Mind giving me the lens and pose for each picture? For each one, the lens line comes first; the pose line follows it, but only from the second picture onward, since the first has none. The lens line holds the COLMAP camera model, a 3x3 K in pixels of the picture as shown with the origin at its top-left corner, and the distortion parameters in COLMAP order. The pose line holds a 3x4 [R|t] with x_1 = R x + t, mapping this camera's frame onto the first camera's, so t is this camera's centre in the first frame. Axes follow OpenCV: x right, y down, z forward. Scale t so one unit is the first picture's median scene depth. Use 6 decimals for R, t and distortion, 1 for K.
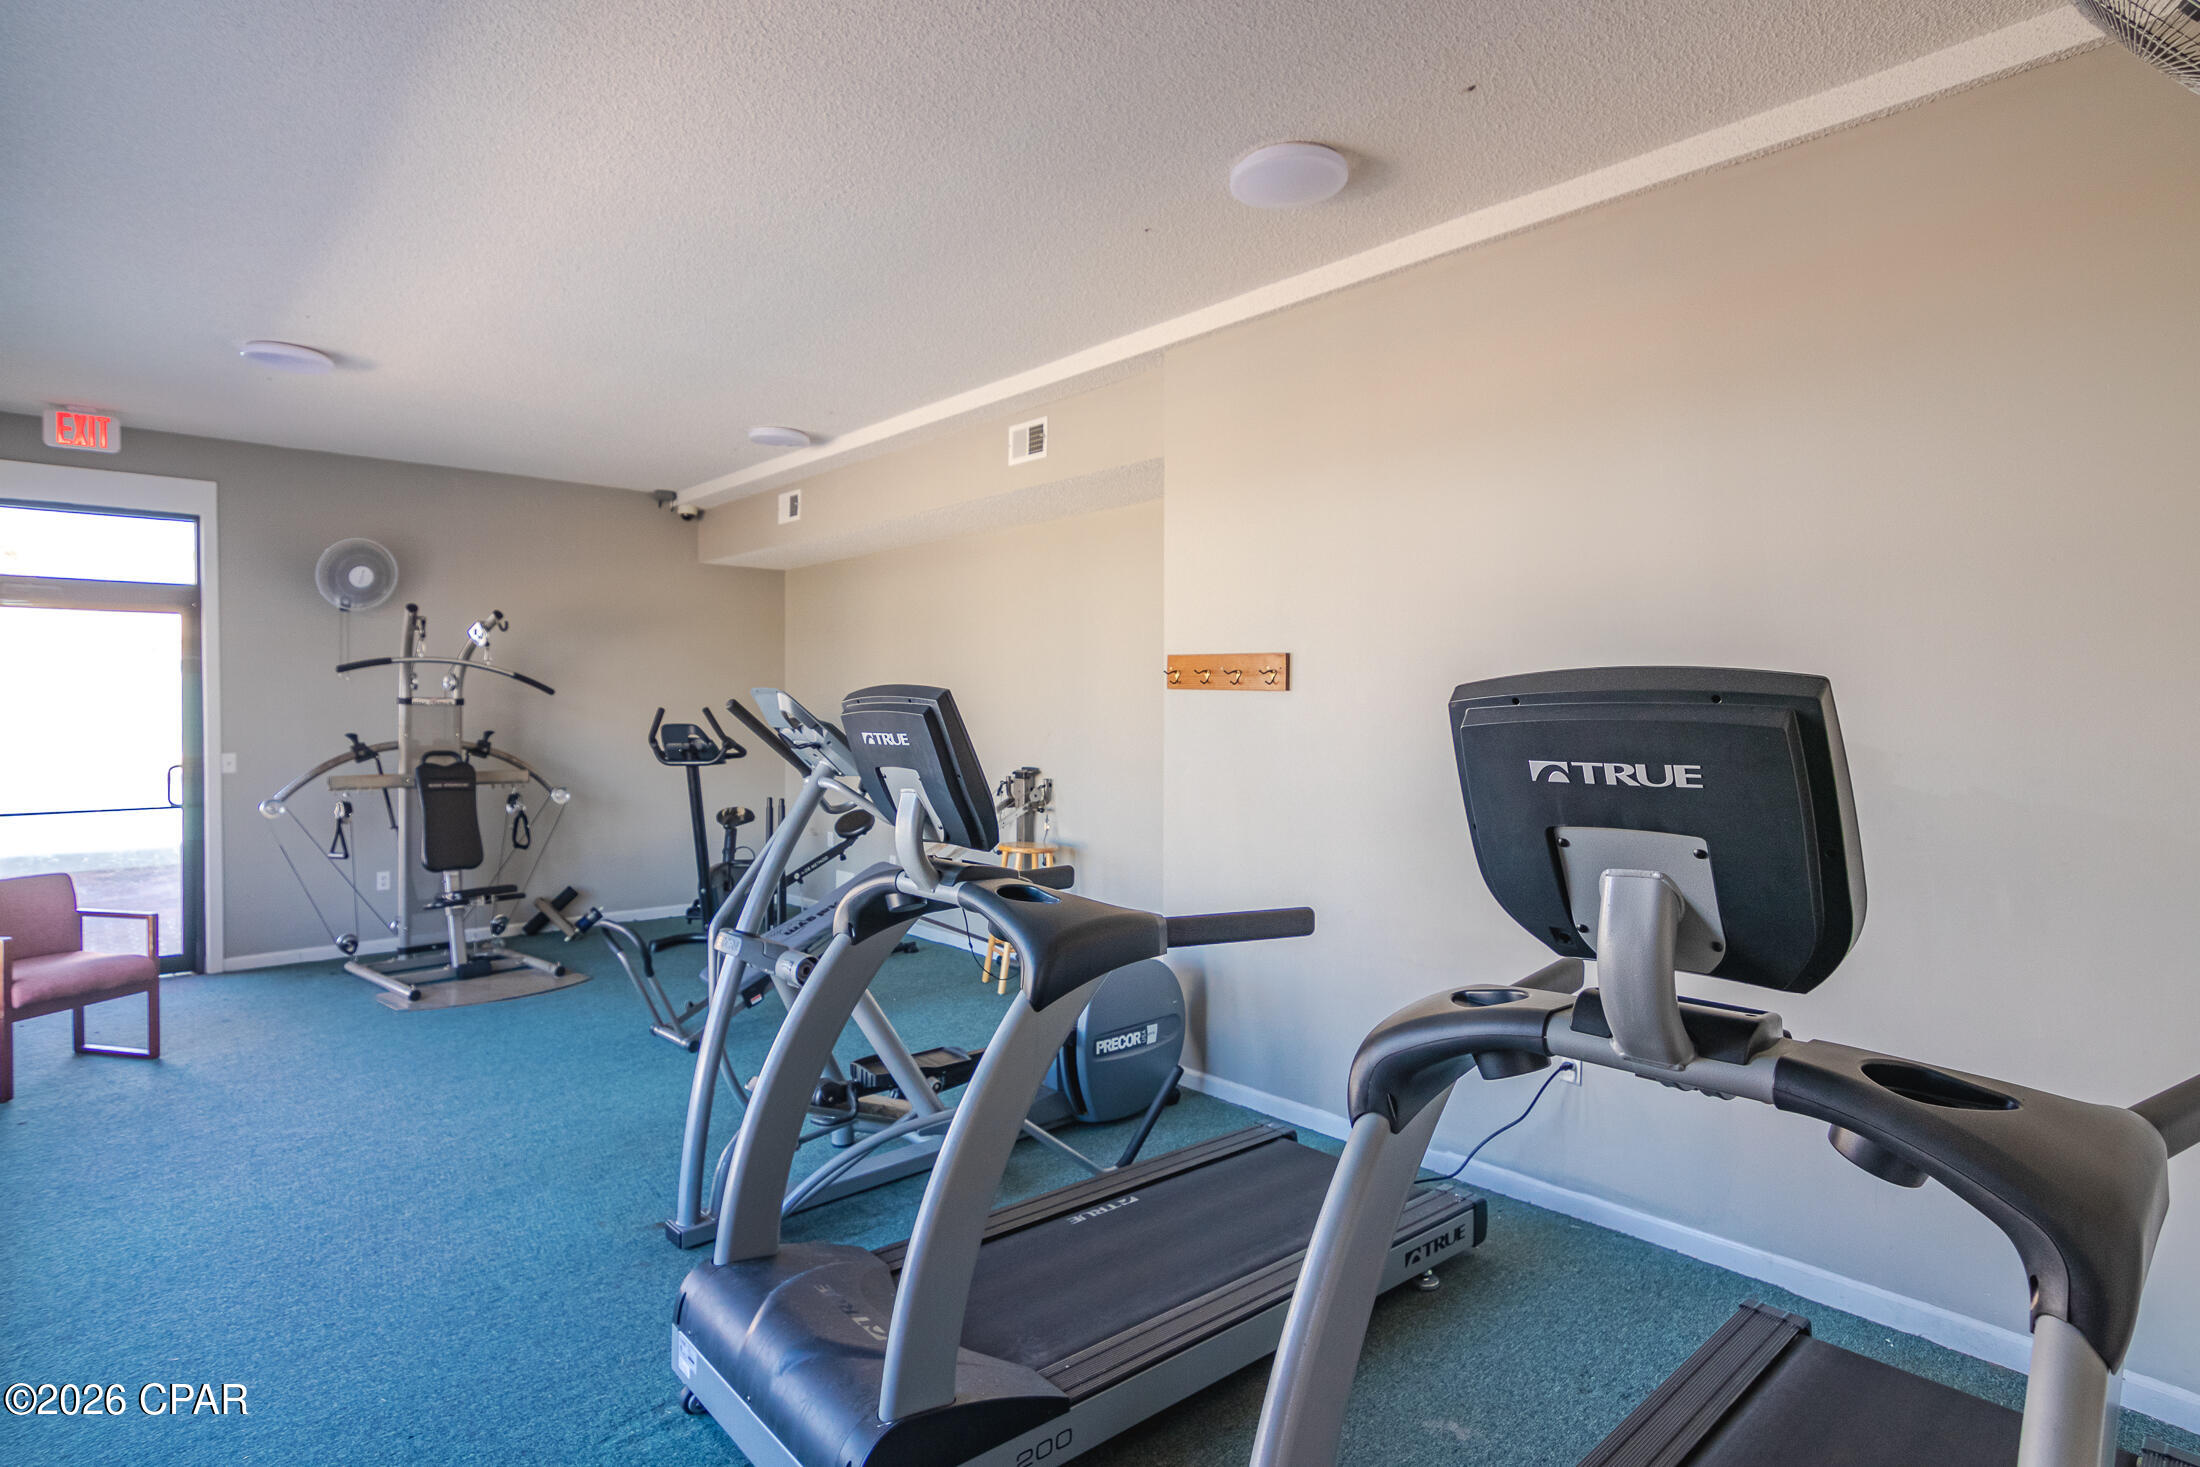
lens RADIAL K [[1160.1, 0, 1100.0], [0, 1160.1, 733.5], [0, 0, 1]] dist [-0.001303, -0.000137]
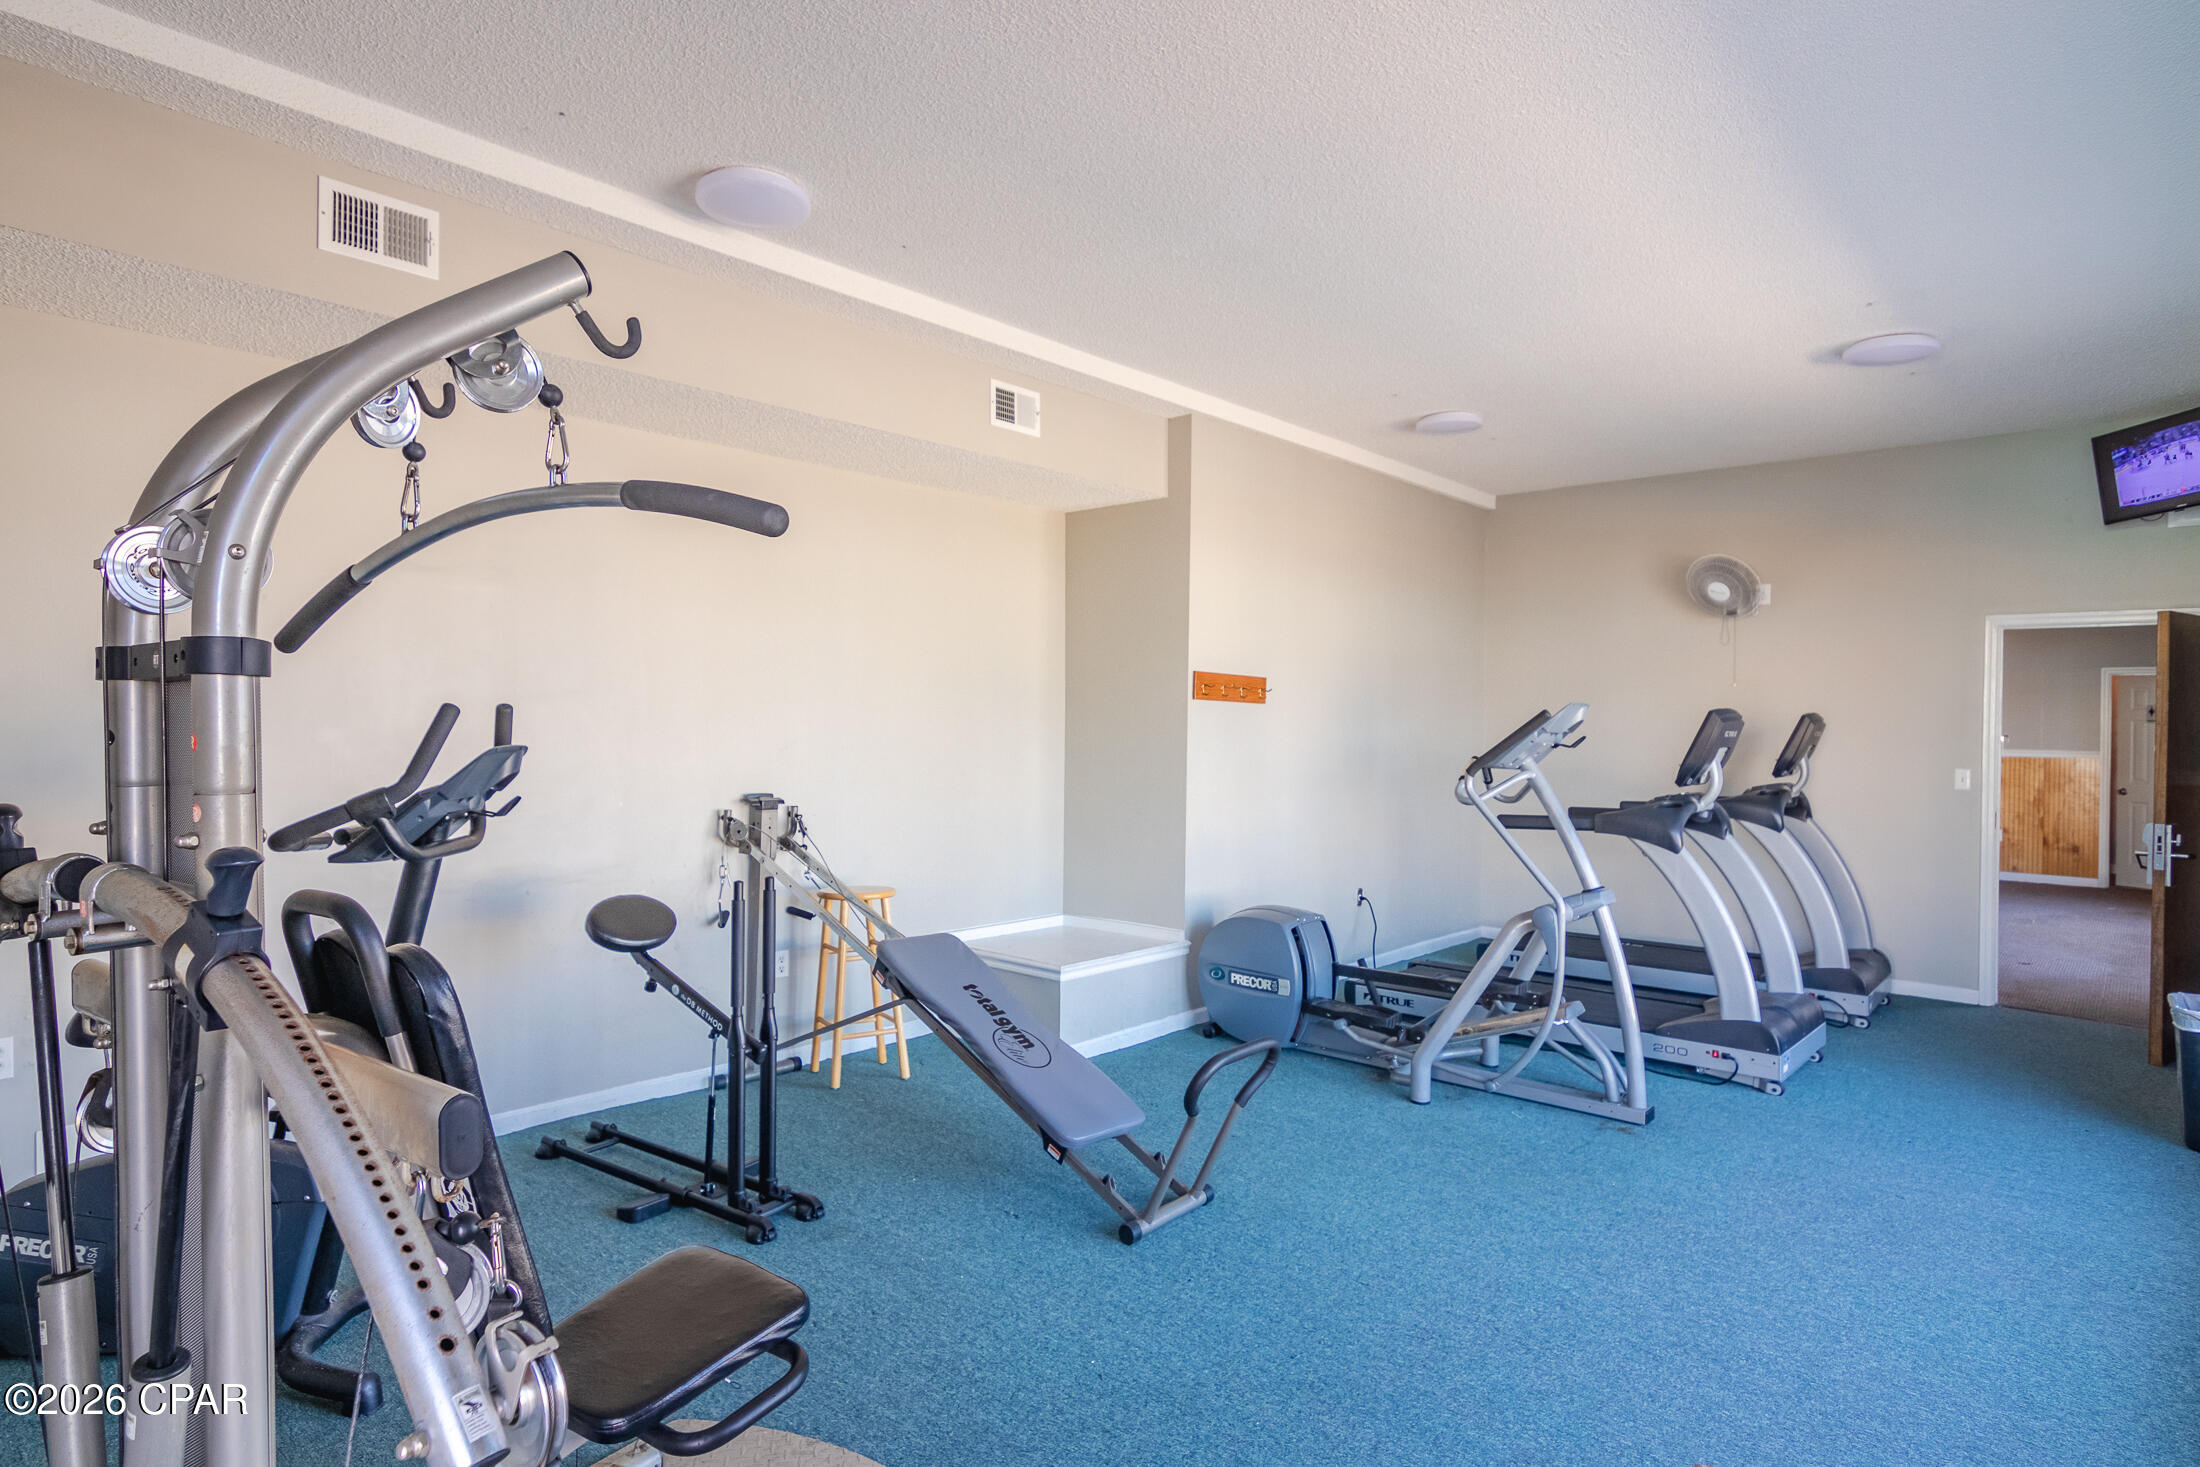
lens RADIAL K [[1160.1, 0, 1100.0], [0, 1160.1, 733.5], [0, 0, 1]] dist [-0.001303, -0.000137]
pose [[-0.104403, -0.014784, 0.994425, -1.121432], [0.013595, 0.999775, 0.016291, -0.022879], [-0.994442, 0.015220, -0.104179, 1.222059]]
